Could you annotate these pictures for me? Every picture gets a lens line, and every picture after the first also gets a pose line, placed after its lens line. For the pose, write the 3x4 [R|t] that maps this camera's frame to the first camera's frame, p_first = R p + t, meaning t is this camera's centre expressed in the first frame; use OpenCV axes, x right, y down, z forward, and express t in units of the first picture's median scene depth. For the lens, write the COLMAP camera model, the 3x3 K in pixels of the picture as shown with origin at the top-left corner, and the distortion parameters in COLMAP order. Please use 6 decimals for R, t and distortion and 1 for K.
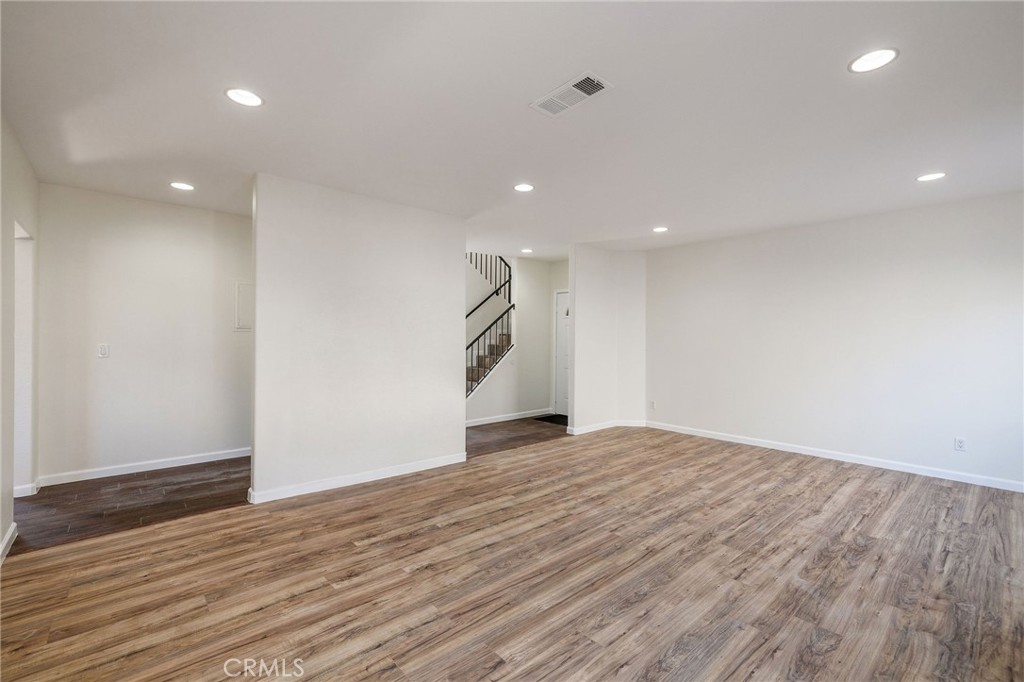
lens RADIAL K [[437.3, 0, 510.7], [0, 437.3, 338.9], [0, 0, 1]] dist [0.002364, -0.000946]
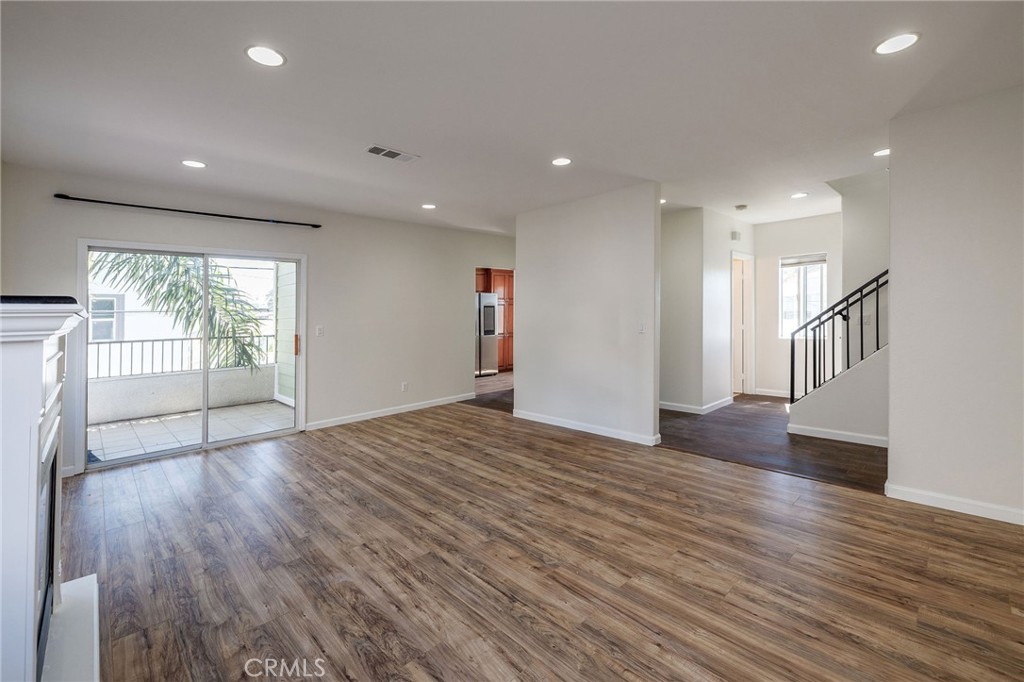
lens RADIAL K [[437.3, 0, 513.2], [0, 437.3, 292.5], [0, 0, 1]] dist [0.002364, -0.000946]
pose [[0.046098, -0.056386, -0.997344, 1.352046], [0.018120, 0.998289, -0.055602, -0.005050], [0.998773, -0.015508, 0.047041, 1.090978]]
